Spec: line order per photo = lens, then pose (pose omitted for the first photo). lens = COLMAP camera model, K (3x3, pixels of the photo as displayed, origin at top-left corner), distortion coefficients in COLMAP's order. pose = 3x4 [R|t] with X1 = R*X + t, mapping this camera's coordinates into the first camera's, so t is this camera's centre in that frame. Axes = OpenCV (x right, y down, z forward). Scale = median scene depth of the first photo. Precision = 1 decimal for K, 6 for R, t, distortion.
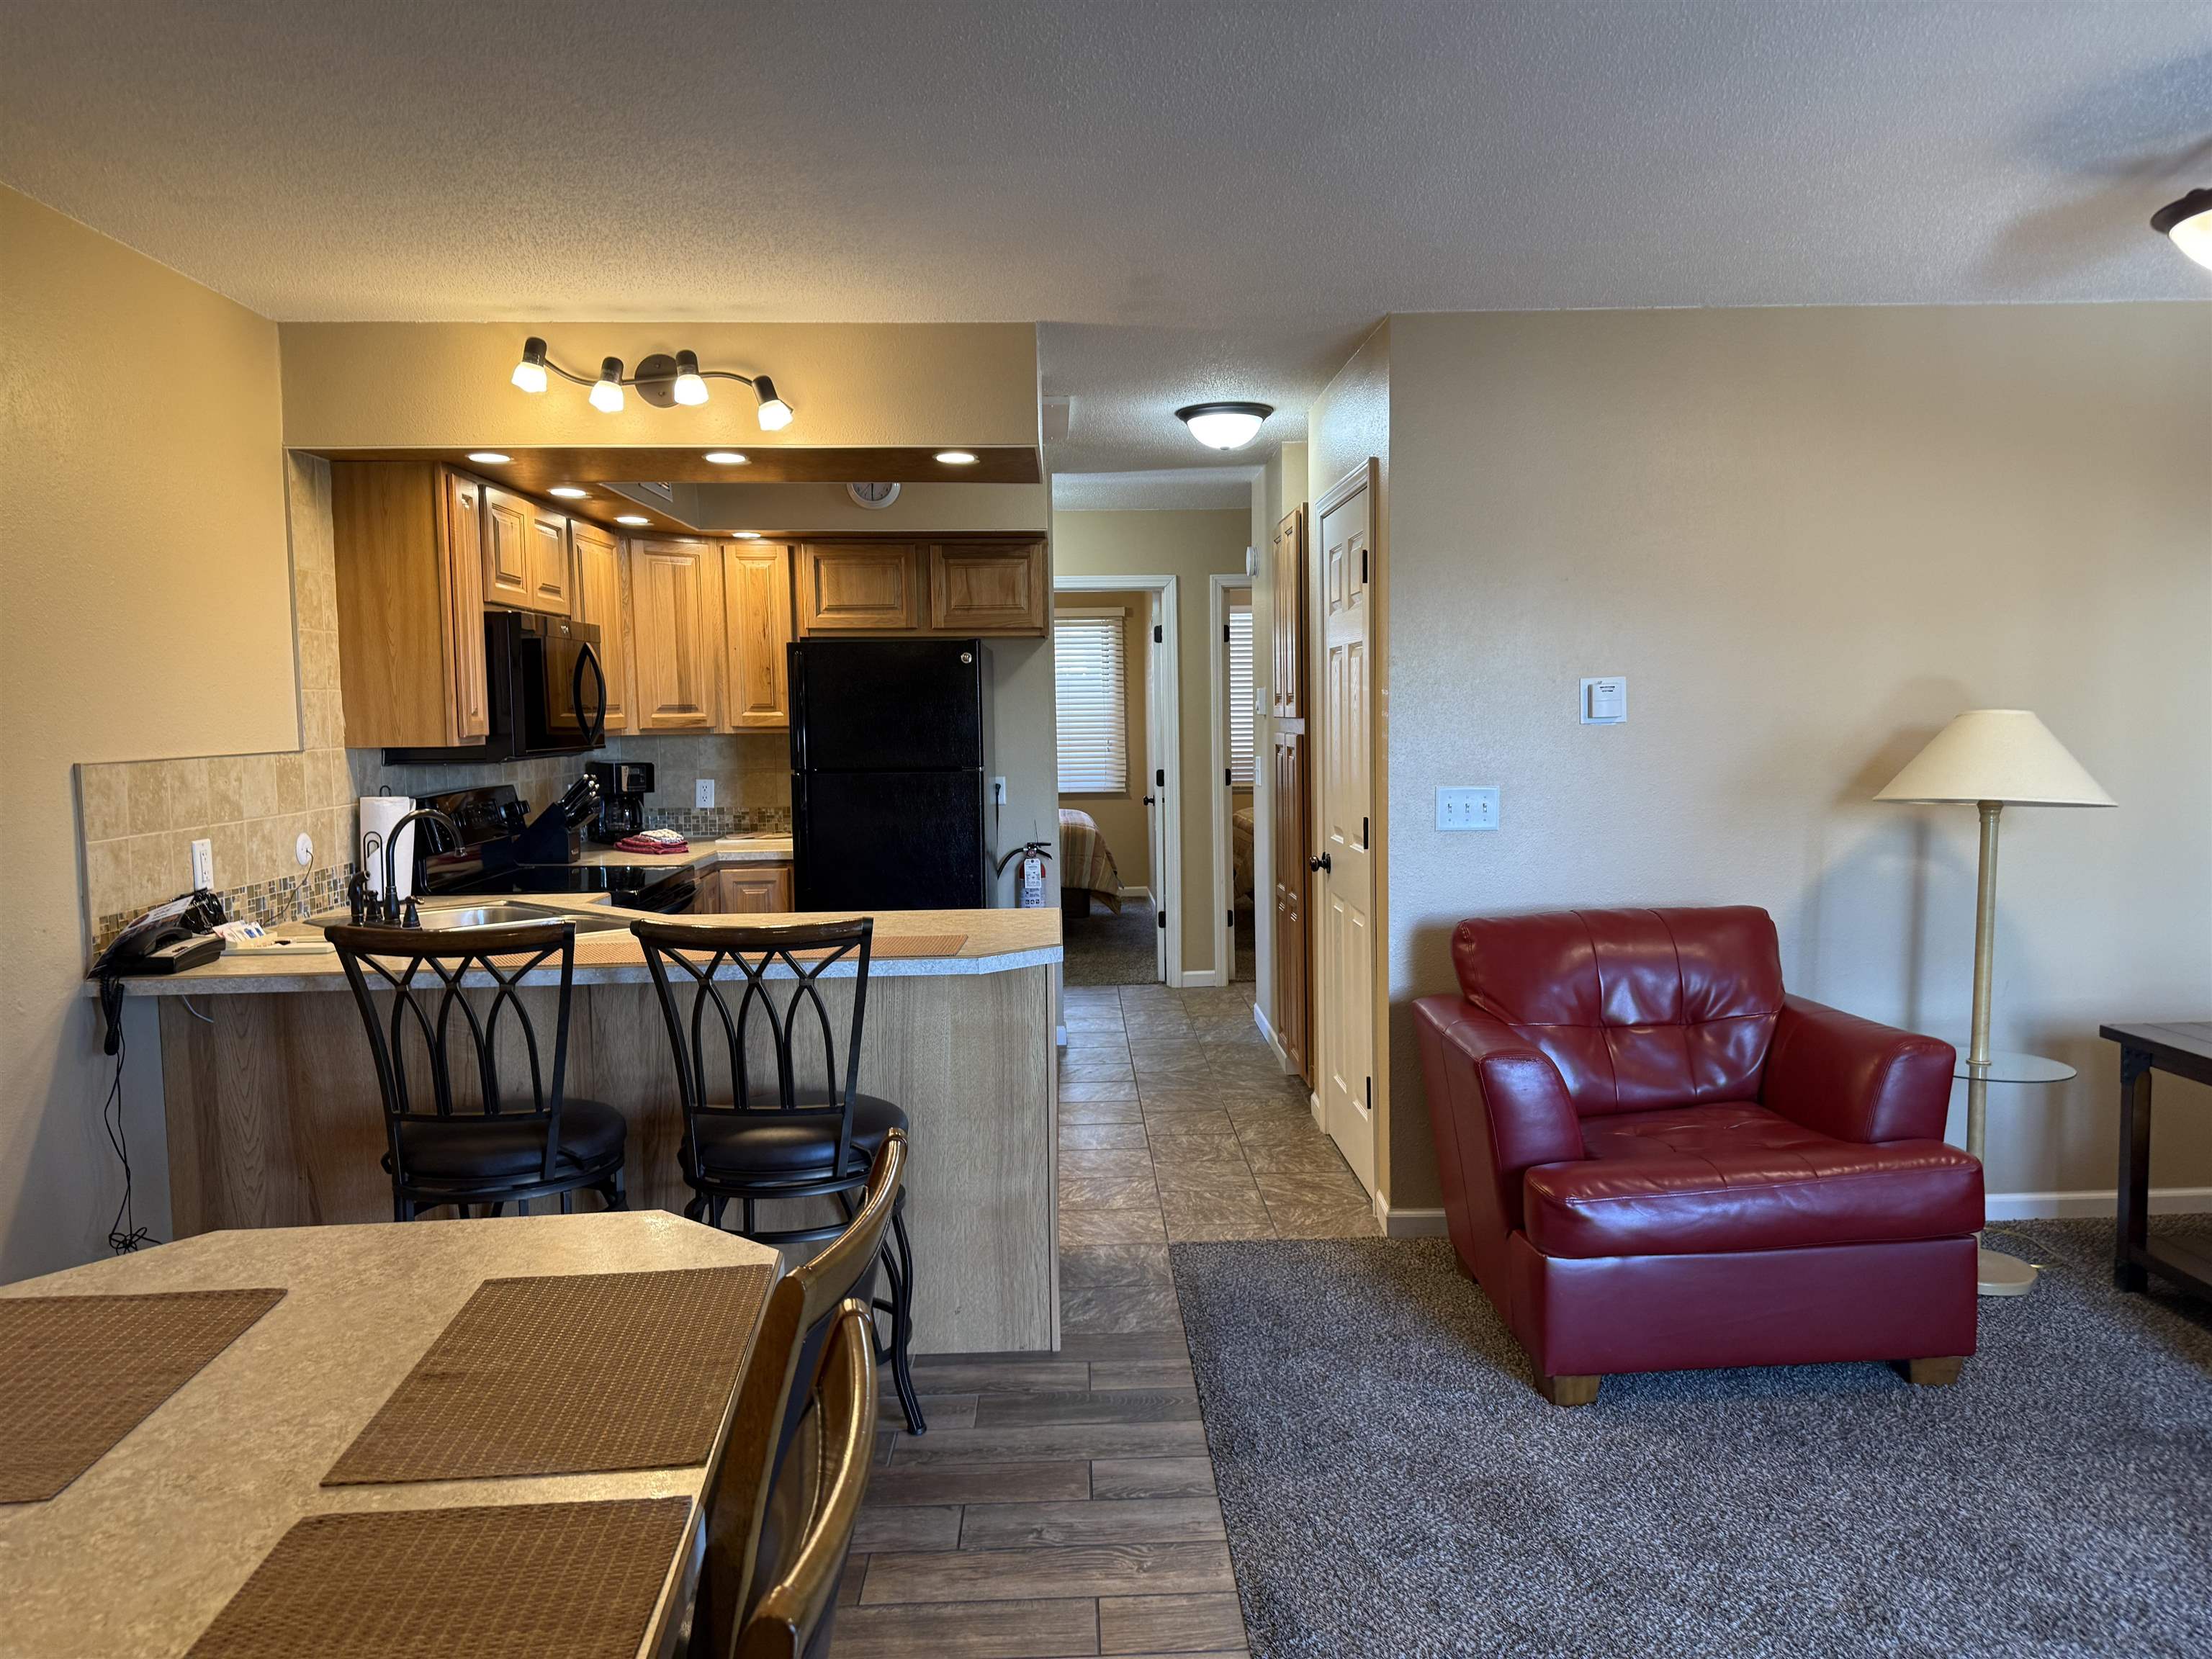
lens RADIAL K [[1538.3, 0, 1106.0], [0, 1538.3, 829.5], [0, 0, 1]] dist [0.092552, -0.163947]
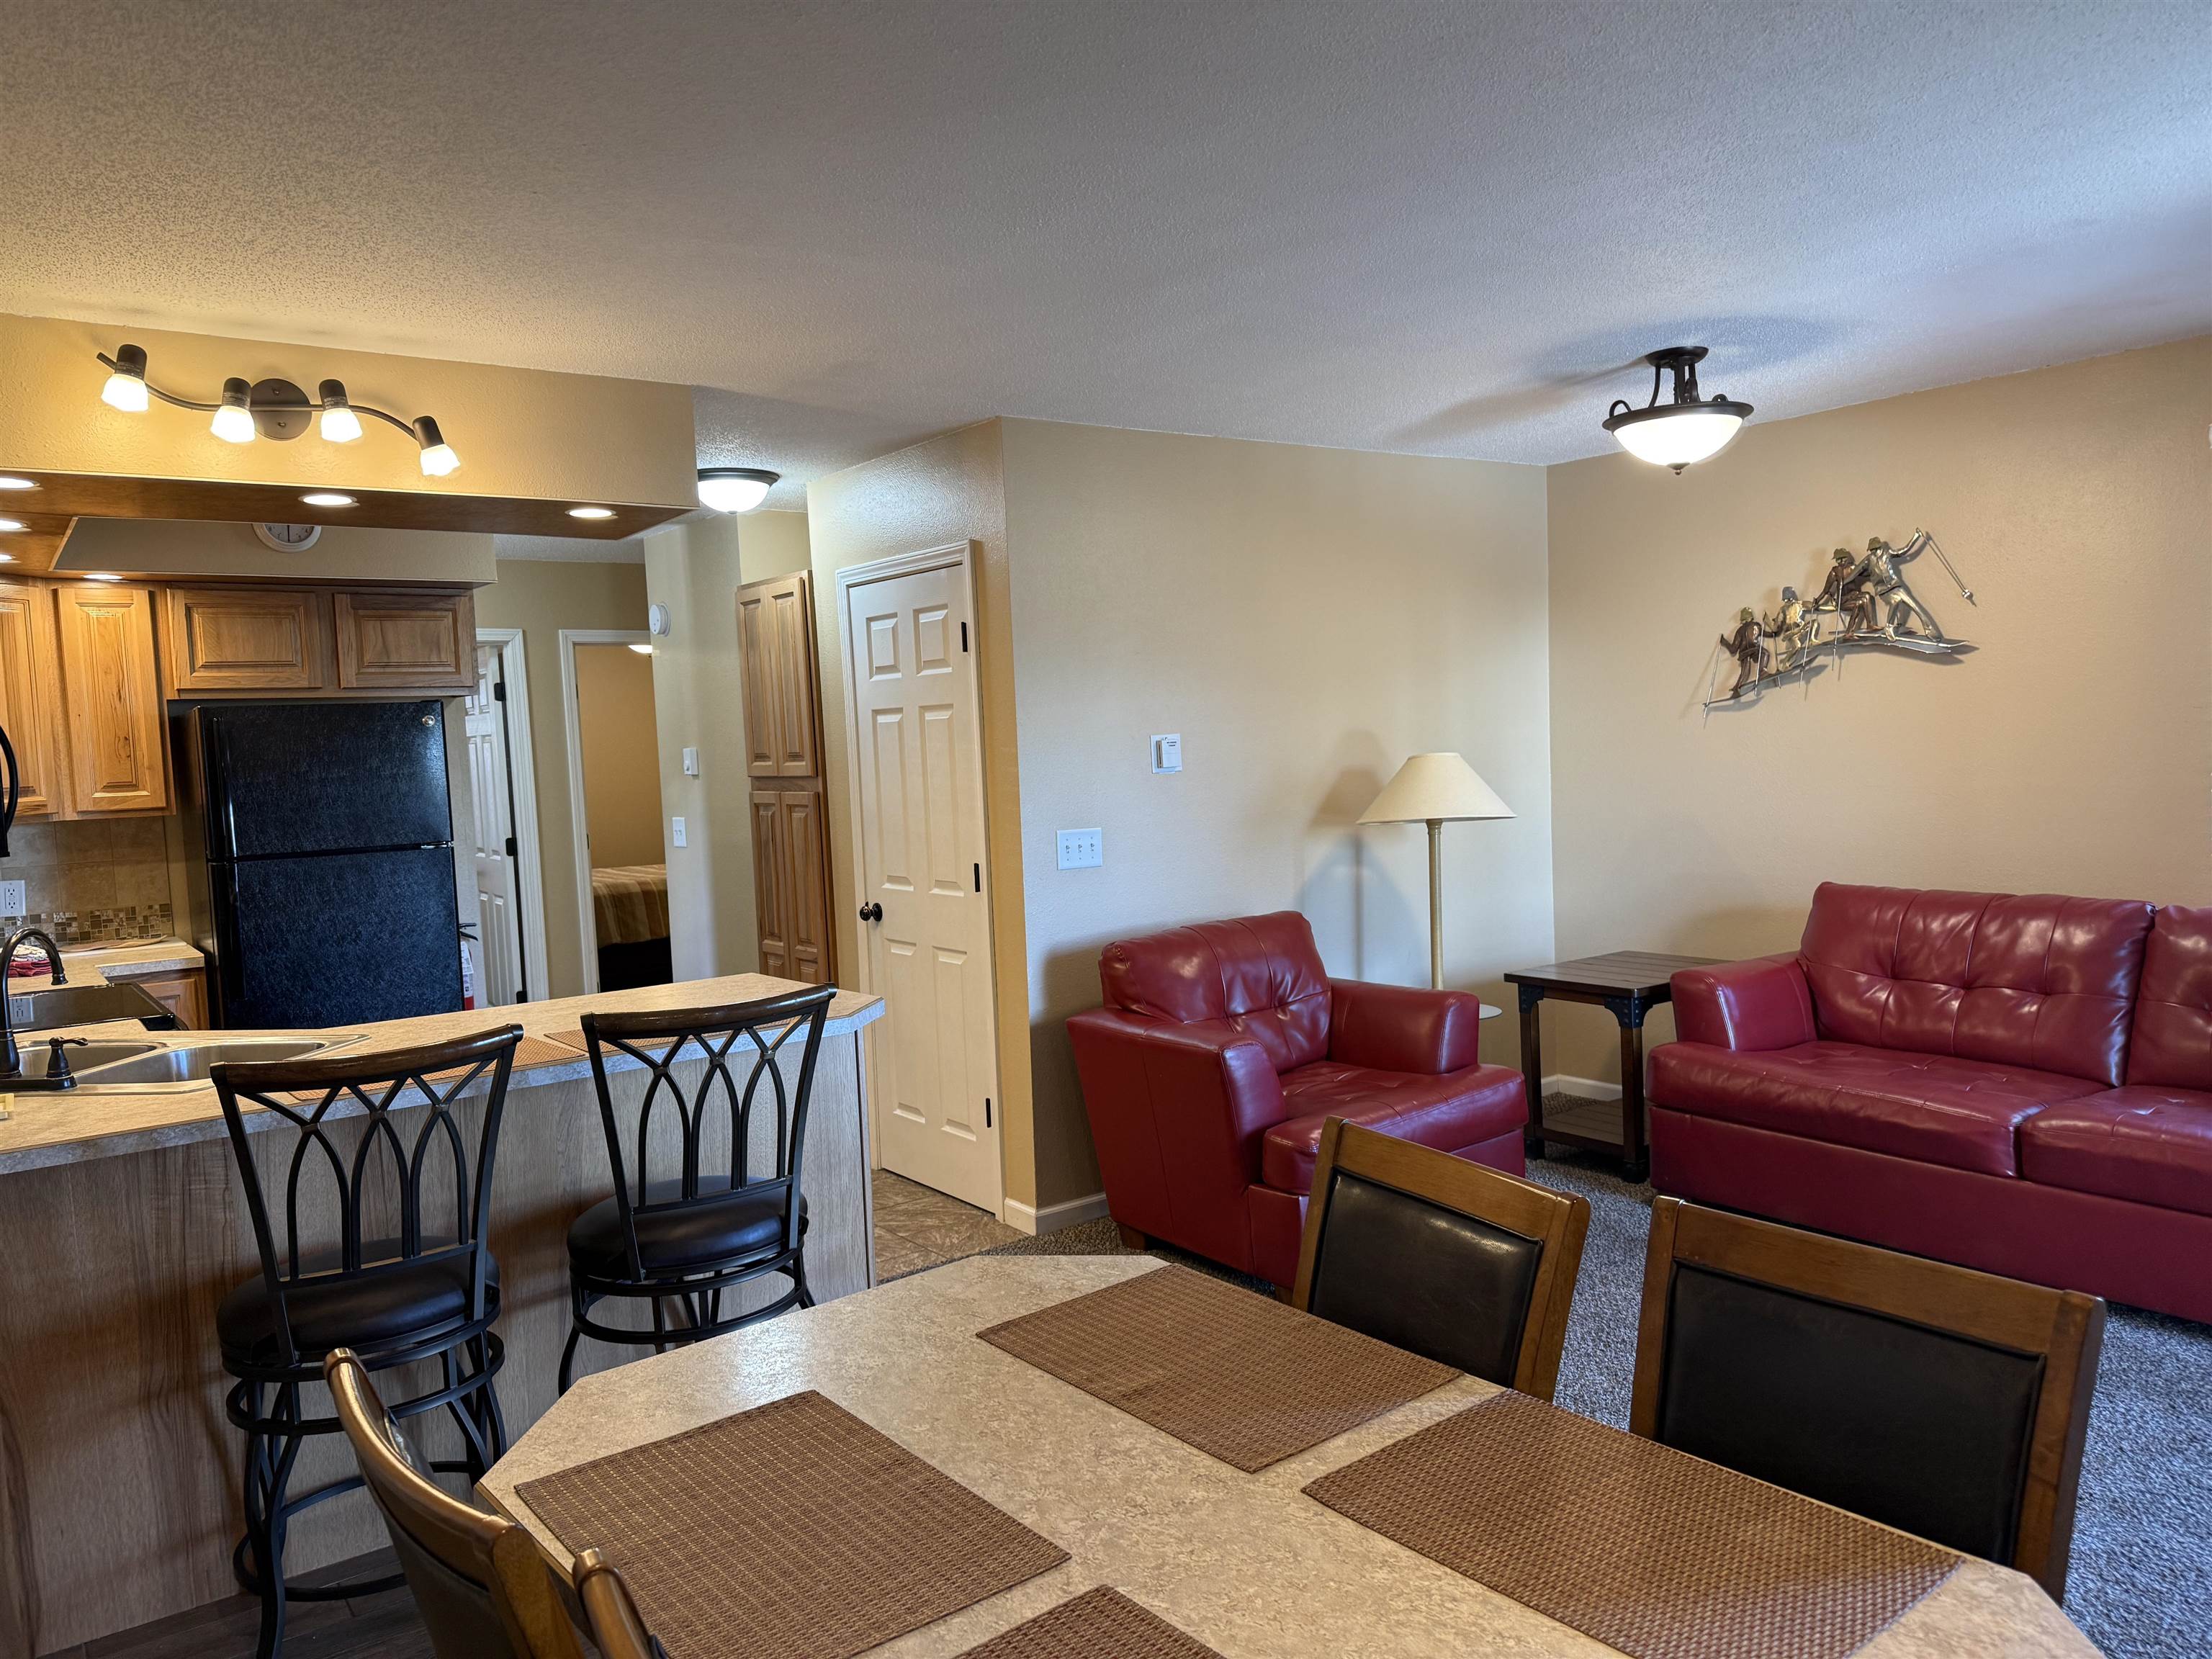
lens RADIAL K [[1556.5, 0, 1141.6], [0, 1556.5, 868.6], [0, 0, 1]] dist [0.005766, -0.032326]
pose [[0.813543, -0.069226, 0.577370, -0.392547], [0.073980, 0.997142, 0.015314, -0.012638], [-0.576780, 0.030256, 0.816339, 0.032136]]
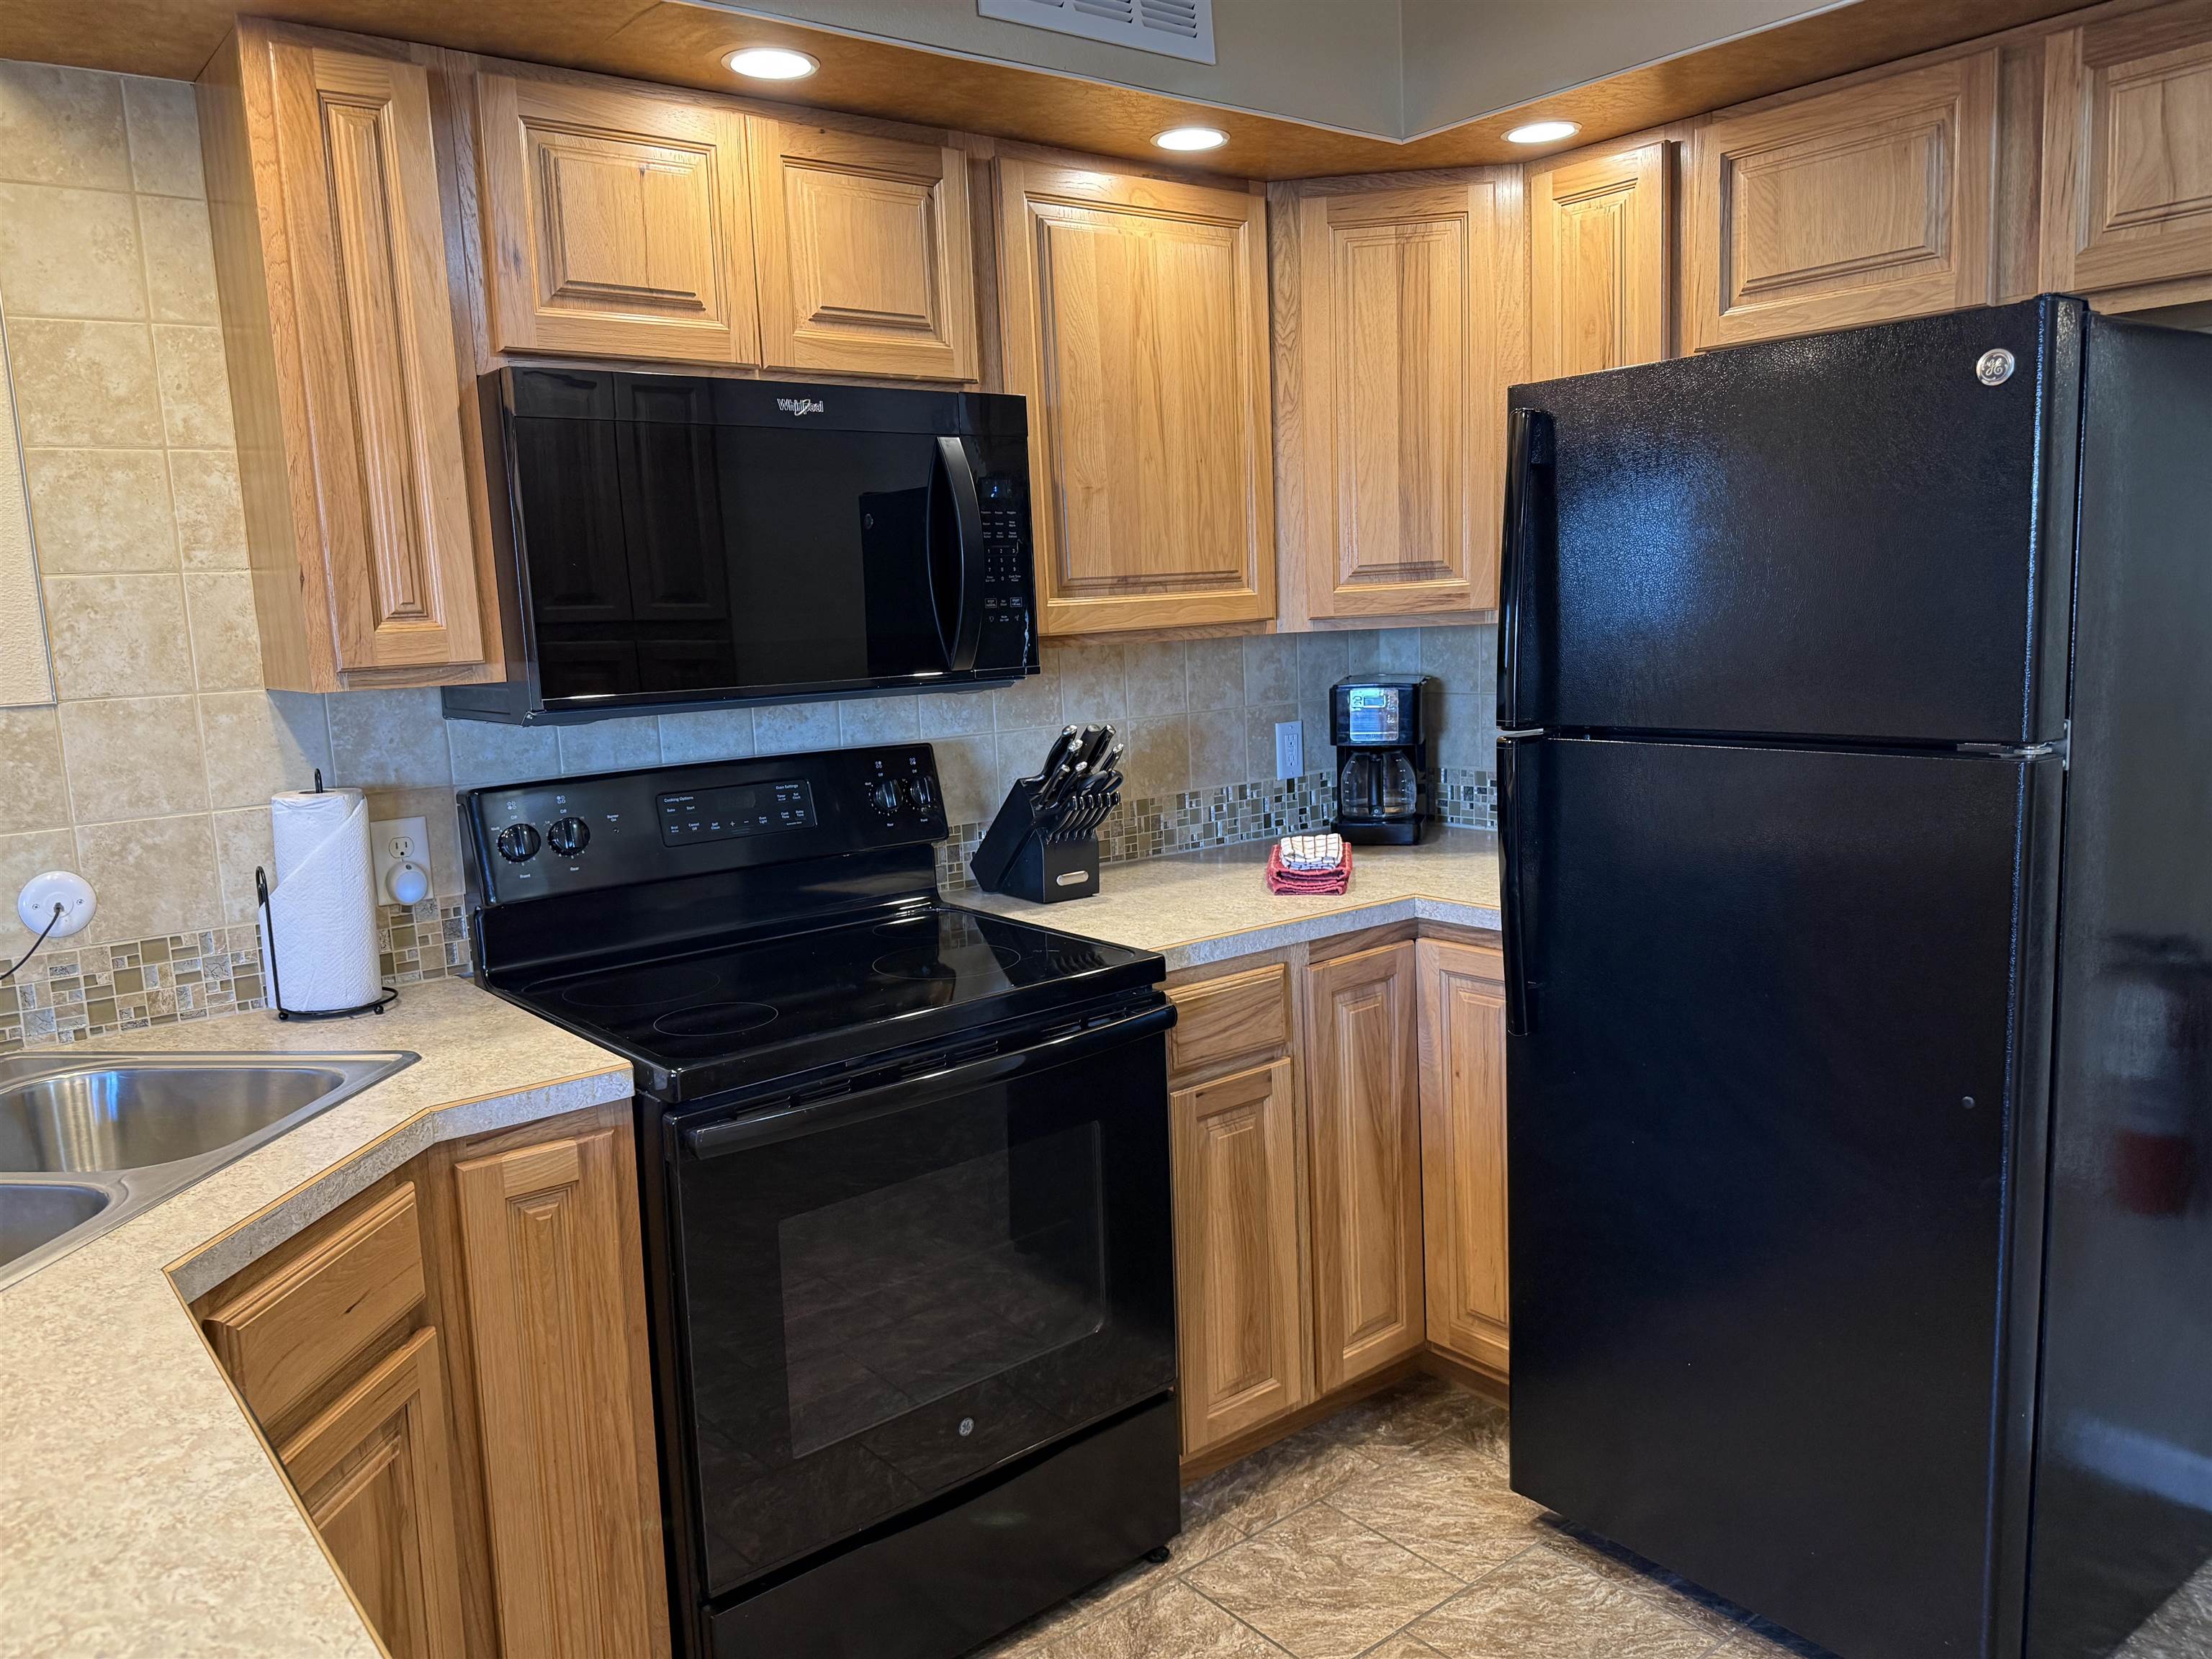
lens RADIAL K [[1597.3, 0, 1106.0], [0, 1597.3, 829.5], [0, 0, 1]] dist [0.083398, -0.101009]
pose [[0.597328, 0.098622, -0.795910, 0.085412], [-0.027713, 0.994356, 0.102413, -0.071007], [0.801518, -0.039117, 0.596689, 0.946038]]
